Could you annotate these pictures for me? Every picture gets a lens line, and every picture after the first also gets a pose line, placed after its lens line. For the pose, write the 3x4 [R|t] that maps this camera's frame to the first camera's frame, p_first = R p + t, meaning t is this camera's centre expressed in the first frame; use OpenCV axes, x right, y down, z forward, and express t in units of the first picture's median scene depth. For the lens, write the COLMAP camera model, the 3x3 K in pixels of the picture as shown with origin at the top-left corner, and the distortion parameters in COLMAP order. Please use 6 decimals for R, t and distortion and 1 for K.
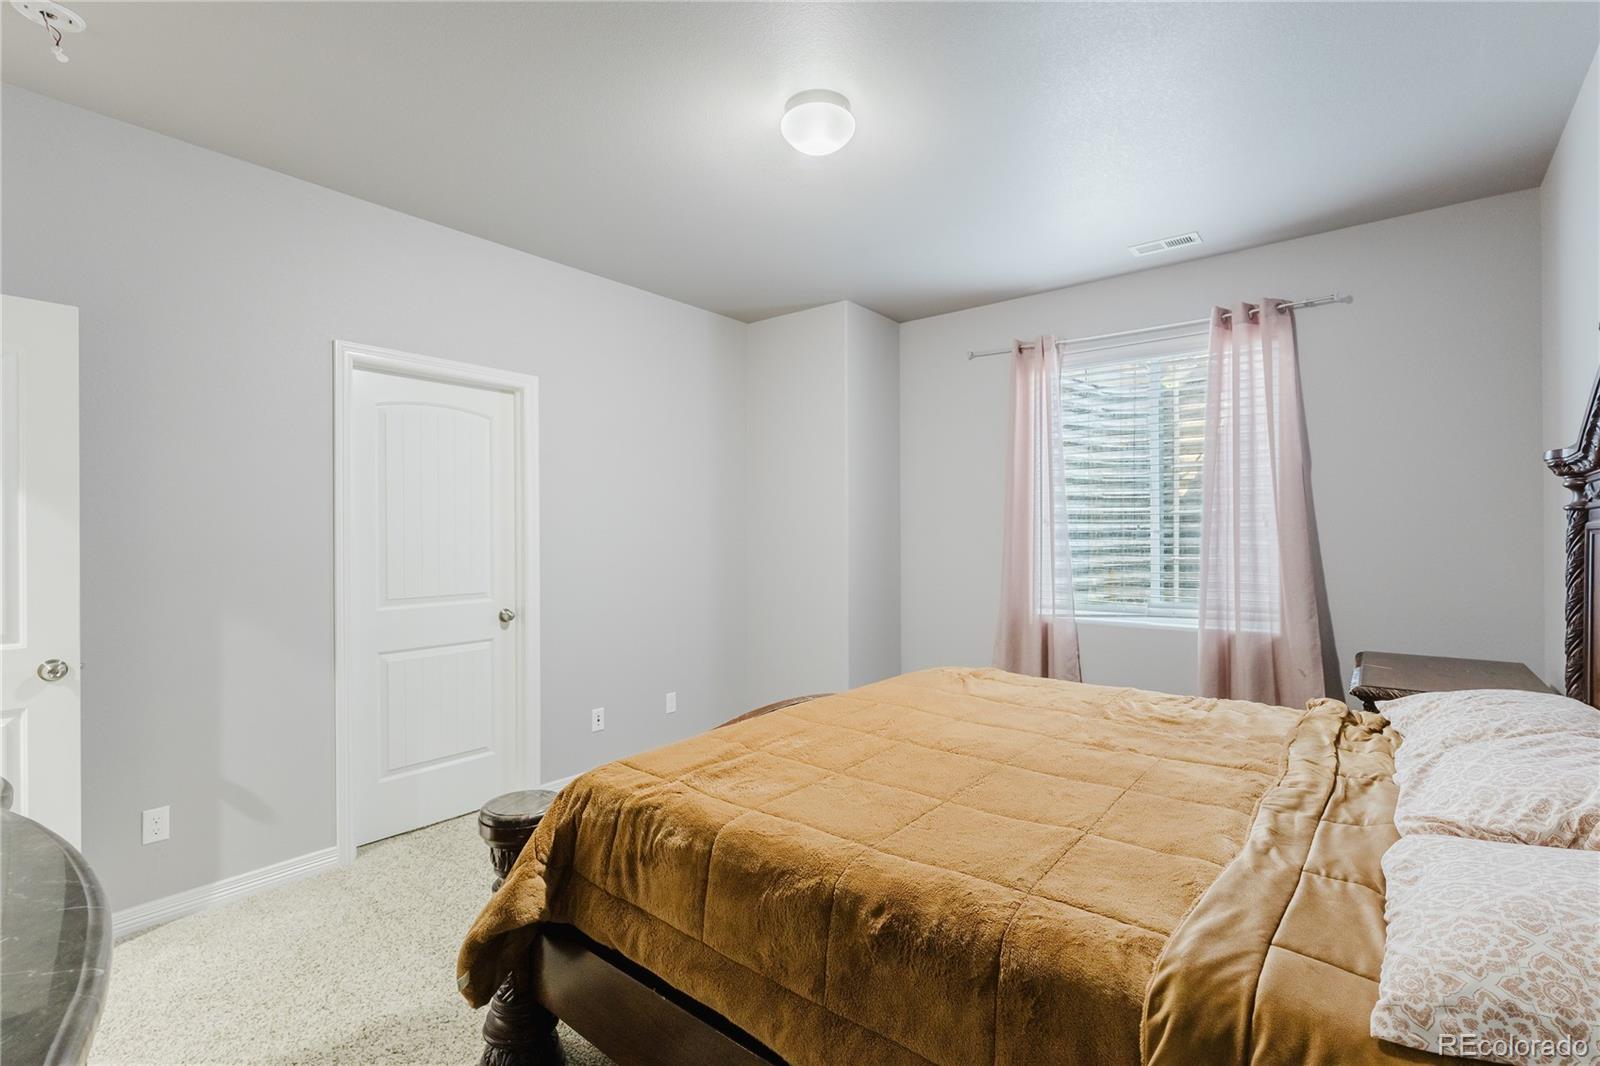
lens RADIAL K [[733.6, 0, 803.0], [0, 733.6, 532.7], [0, 0, 1]] dist [-0.000318, 0.004612]
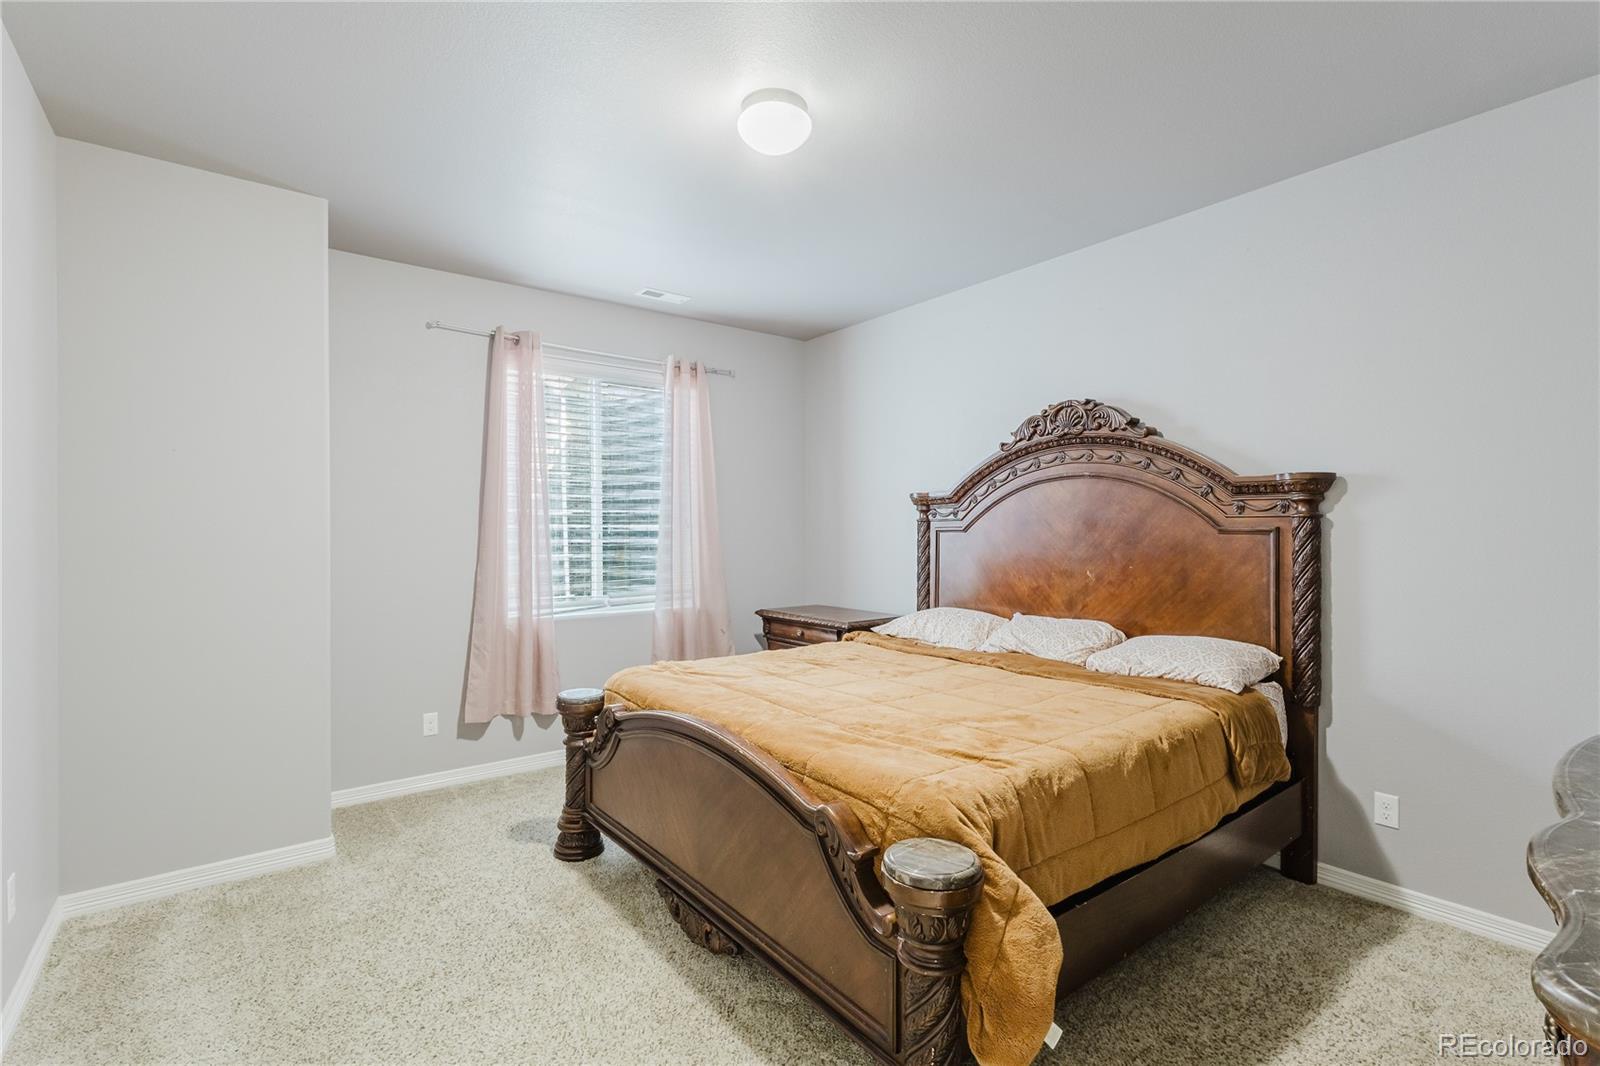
lens RADIAL K [[733.6, 0, 803.0], [0, 733.6, 532.7], [0, 0, 1]] dist [-0.000318, 0.004612]
pose [[0.231821, -0.000016, 0.972758, -0.606513], [0.000316, 1.000000, -0.000059, 0.000145], [-0.972758, 0.000321, 0.231821, 0.467631]]
